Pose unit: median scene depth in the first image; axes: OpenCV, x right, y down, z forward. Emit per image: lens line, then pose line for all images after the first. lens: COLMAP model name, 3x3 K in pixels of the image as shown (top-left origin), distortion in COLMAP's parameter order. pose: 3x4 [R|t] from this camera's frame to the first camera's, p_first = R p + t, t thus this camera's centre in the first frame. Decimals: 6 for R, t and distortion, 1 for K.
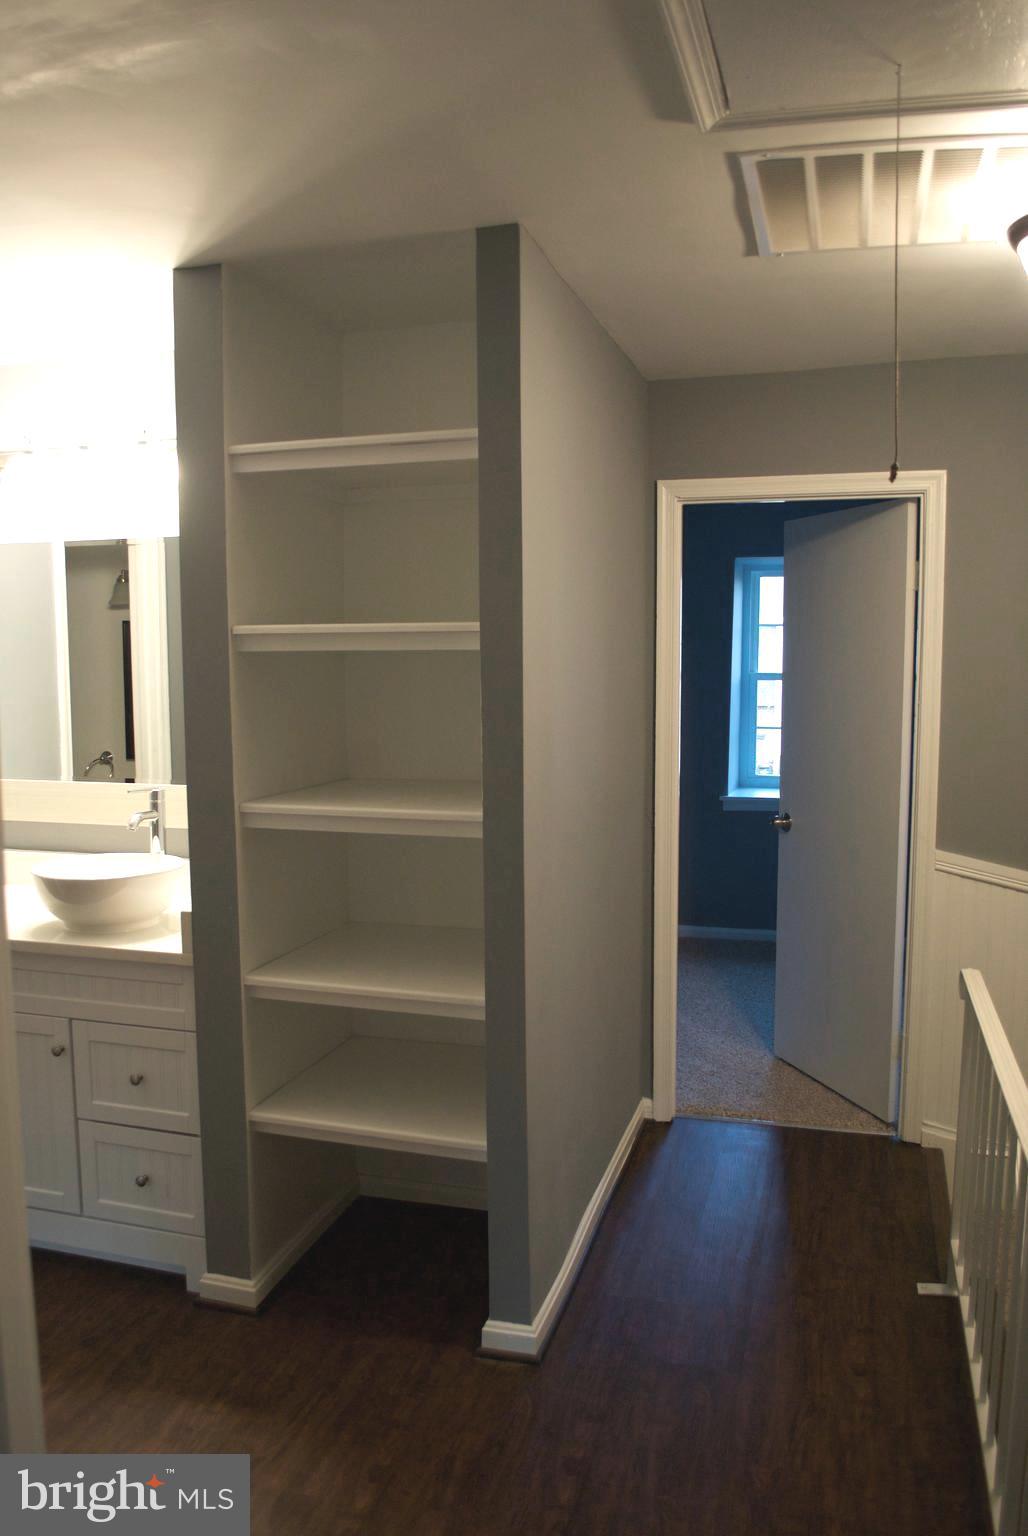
lens RADIAL K [[1221.1, 0, 514.5], [0, 1221.1, 771.8], [0, 0, 1]] dist [-0.079322, 0.009448]
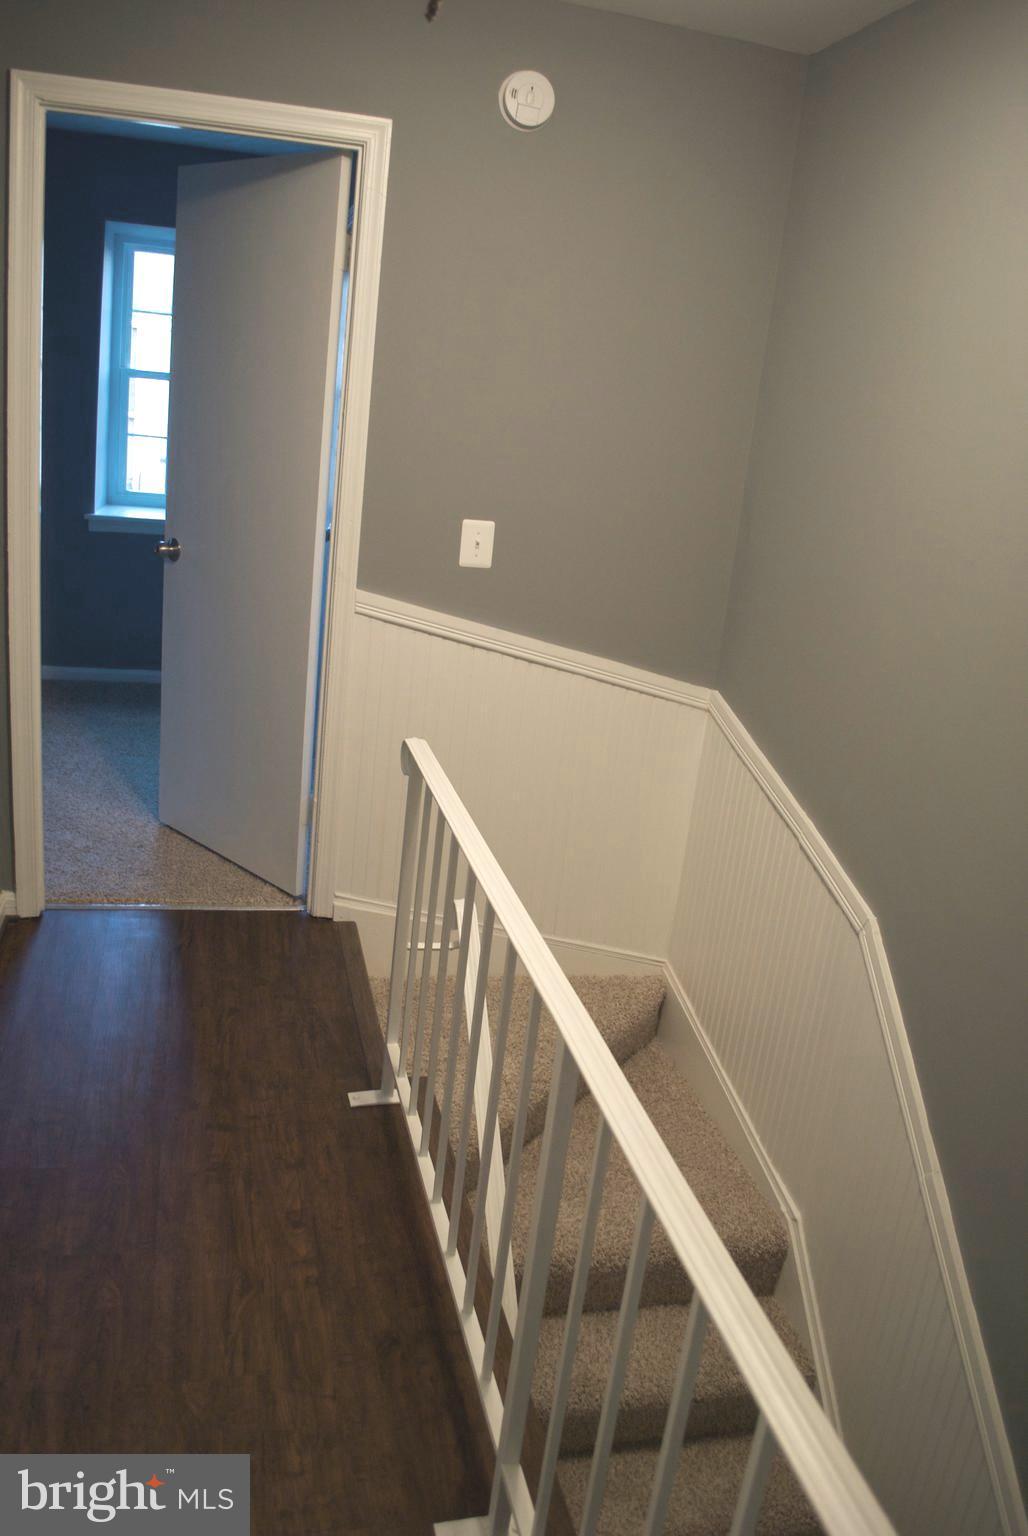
lens RADIAL K [[1221.1, 0, 514.1], [0, 1221.1, 776.7], [0, 0, 1]] dist [-0.079322, 0.009448]
pose [[0.870780, -0.053761, 0.488726, 0.014917], [-0.059429, 0.975208, 0.213161, 0.003063], [-0.488069, -0.214661, 0.845996, 0.172854]]
